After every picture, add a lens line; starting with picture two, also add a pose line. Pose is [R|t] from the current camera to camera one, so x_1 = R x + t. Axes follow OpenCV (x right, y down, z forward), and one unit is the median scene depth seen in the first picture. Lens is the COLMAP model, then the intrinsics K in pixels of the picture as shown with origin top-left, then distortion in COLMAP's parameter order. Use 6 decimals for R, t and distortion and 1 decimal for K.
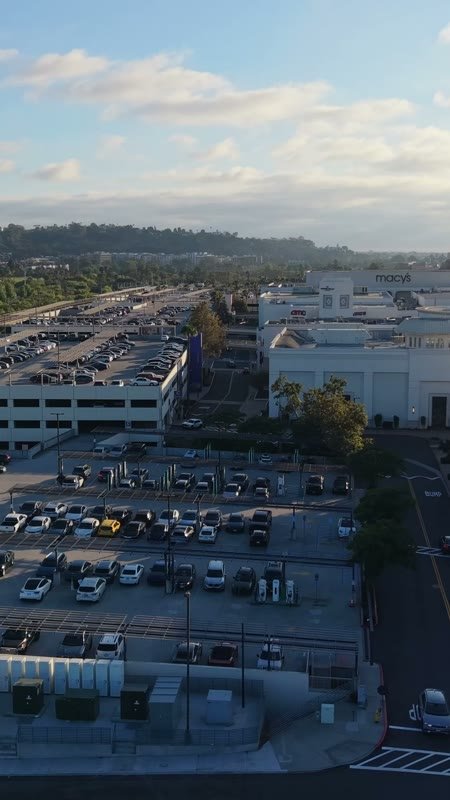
lens RADIAL K [[1005.4, 0, 225.0], [0, 1005.4, 400.0], [0, 0, 1]] dist [0.172683, -0.591232]
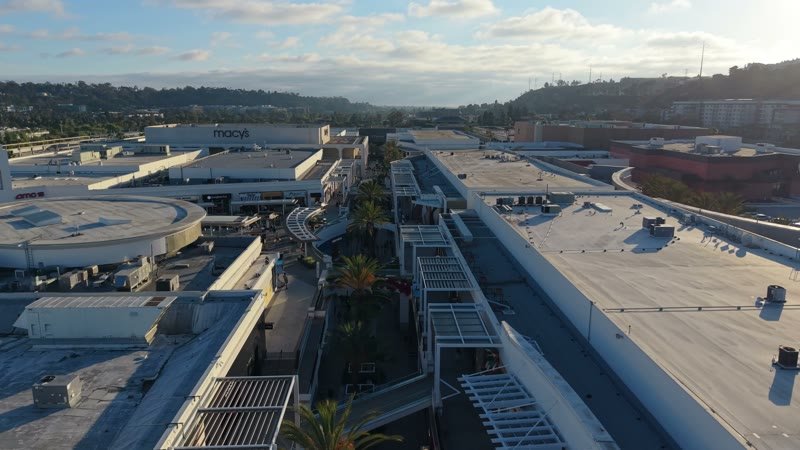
lens RADIAL K [[577.8, 0, 400.0], [0, 577.8, 225.0], [0, 0, 1]] dist [0.066565, -0.118854]
pose [[0.988403, -0.029516, 0.148957, 0.519380], [0.020901, 0.998035, 0.059072, -0.133605], [-0.150408, -0.055274, 0.987078, 0.896957]]
